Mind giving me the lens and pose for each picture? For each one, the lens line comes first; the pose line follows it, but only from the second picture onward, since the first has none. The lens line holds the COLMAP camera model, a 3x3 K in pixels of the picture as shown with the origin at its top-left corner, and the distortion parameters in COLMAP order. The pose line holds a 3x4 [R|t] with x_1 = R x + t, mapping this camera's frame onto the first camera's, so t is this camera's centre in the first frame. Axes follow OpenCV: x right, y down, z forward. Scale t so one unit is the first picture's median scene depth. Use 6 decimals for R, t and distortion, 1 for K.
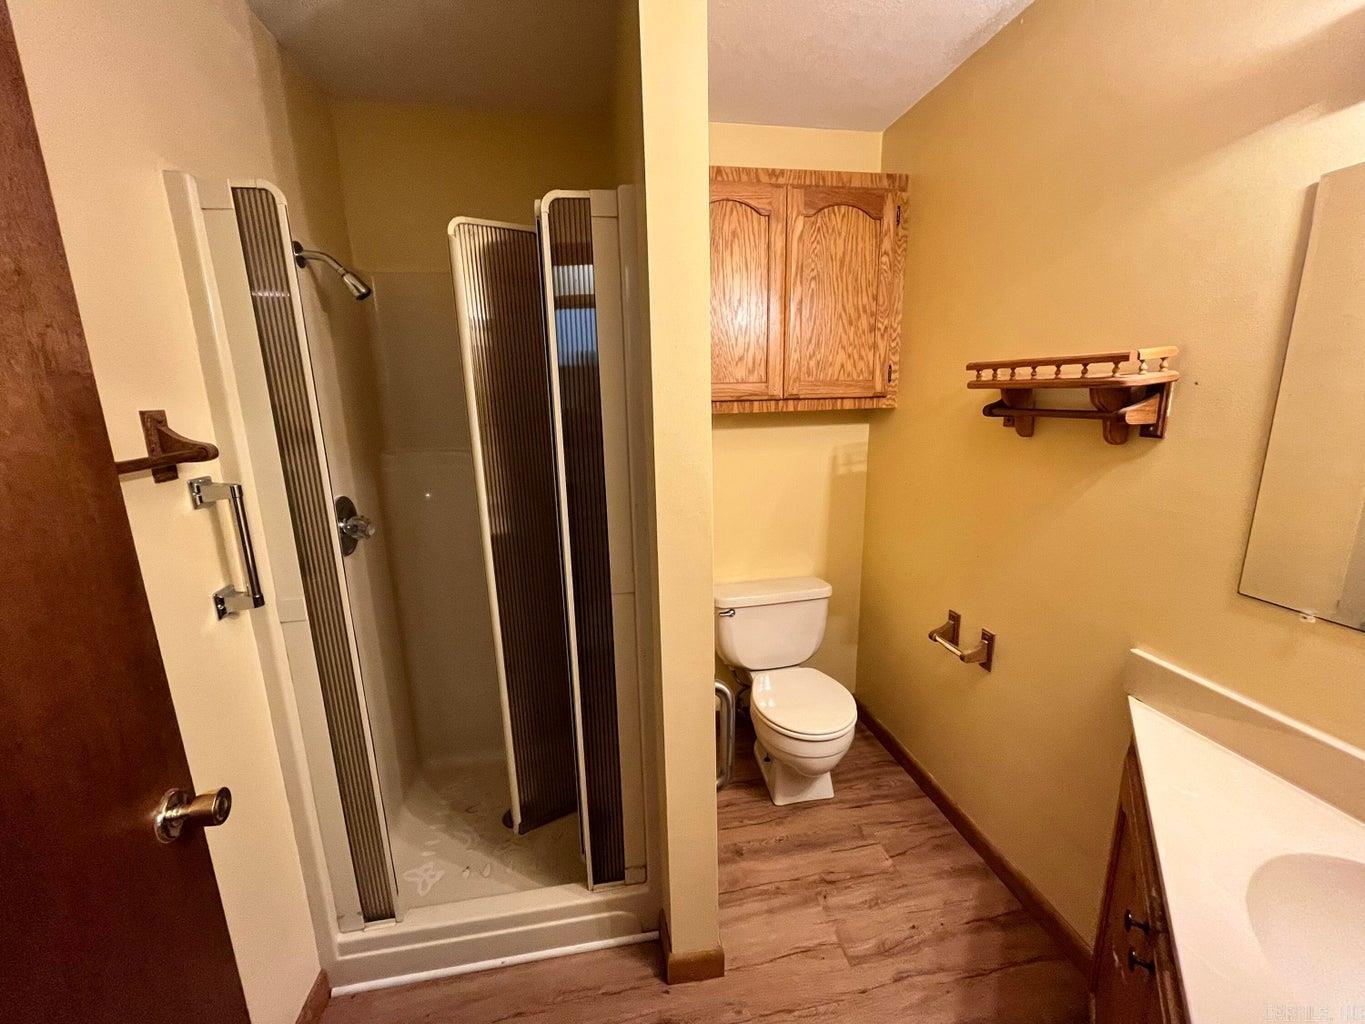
lens RADIAL K [[549.9, 0, 682.0], [0, 549.9, 511.3], [0, 0, 1]] dist [-0.002486, 0.000199]
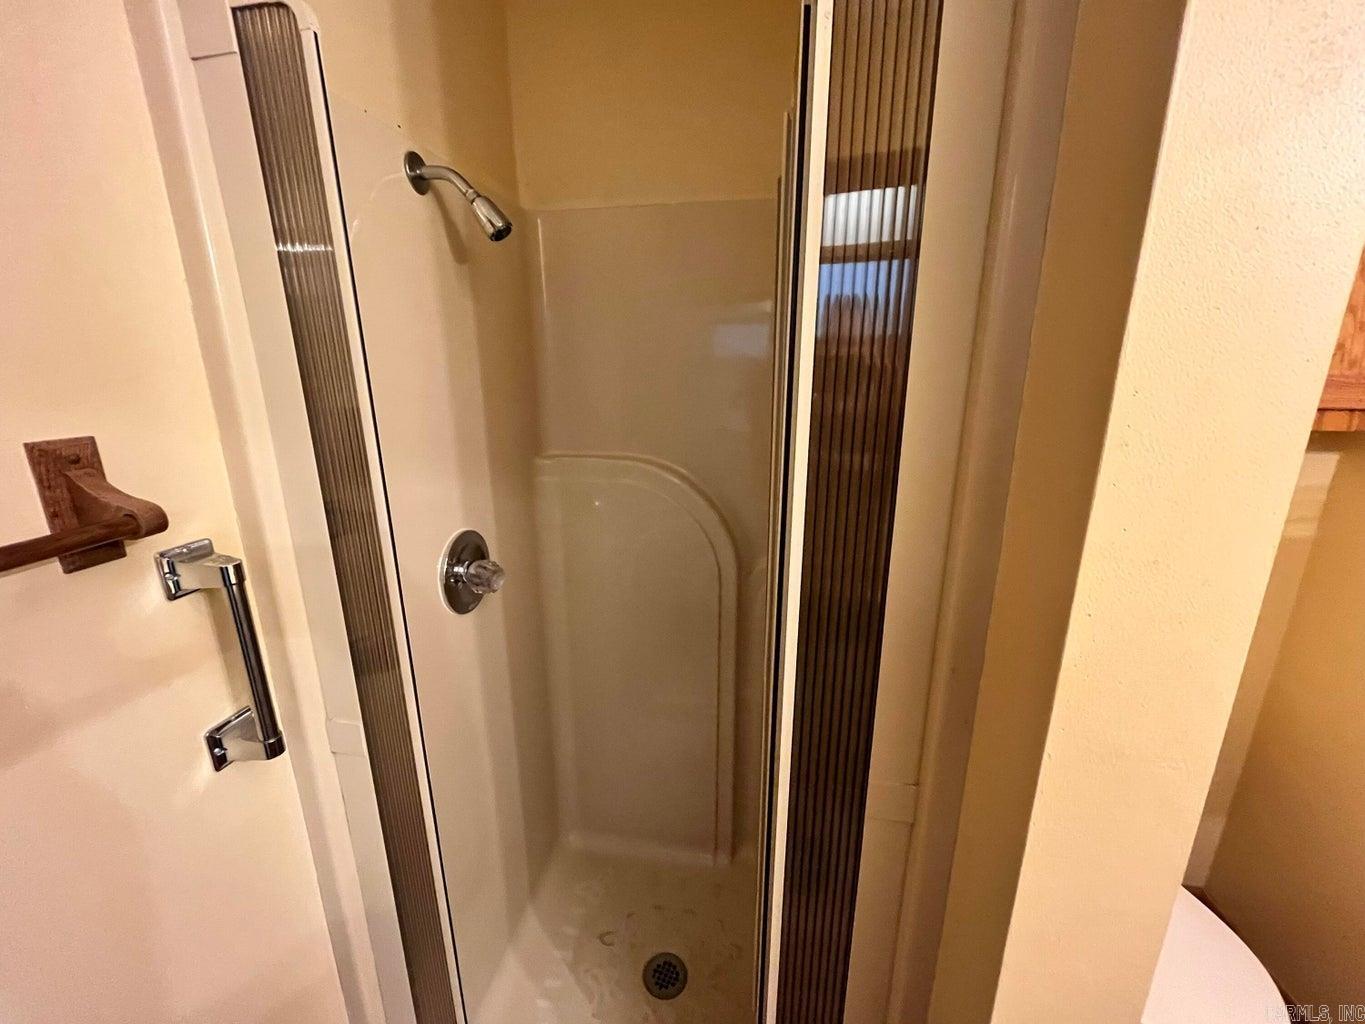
lens RADIAL K [[549.9, 0, 677.9], [0, 549.9, 499.5], [0, 0, 1]] dist [-0.002486, 0.000199]
pose [[0.939563, 0.102283, -0.326740, -0.136331], [-0.090483, 0.994583, 0.051157, -0.126286], [0.330203, -0.018501, 0.943729, 0.422374]]
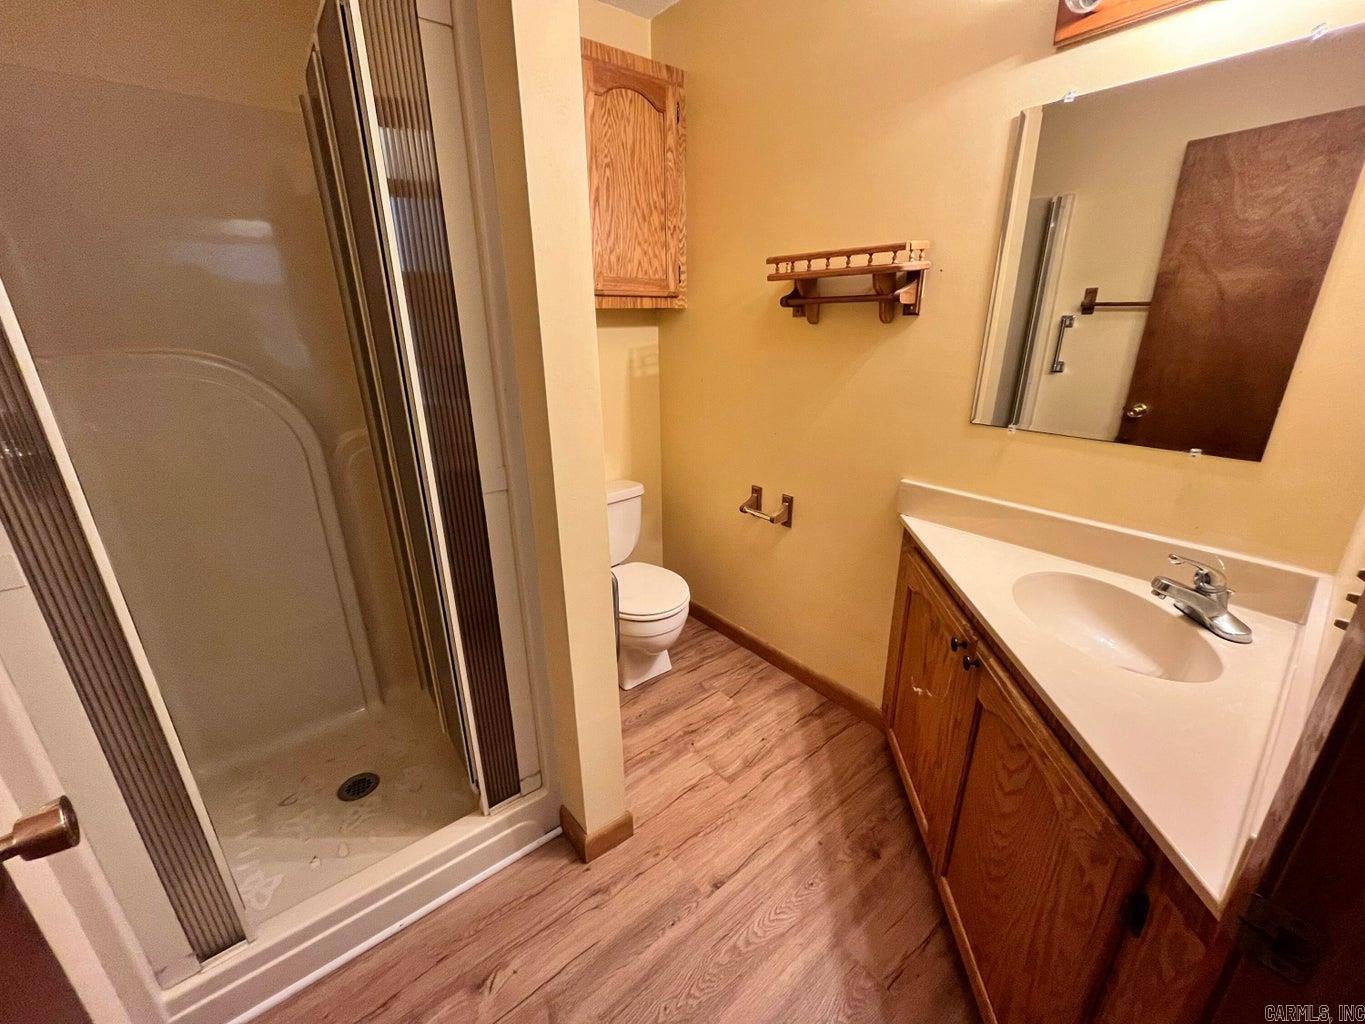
lens RADIAL K [[549.9, 0, 678.4], [0, 549.9, 510.8], [0, 0, 1]] dist [-0.002486, 0.000199]
pose [[0.878352, -0.144128, 0.455769, -0.232259], [0.092792, 0.986735, 0.133209, 0.077418], [-0.468922, -0.074713, 0.880074, 0.052315]]
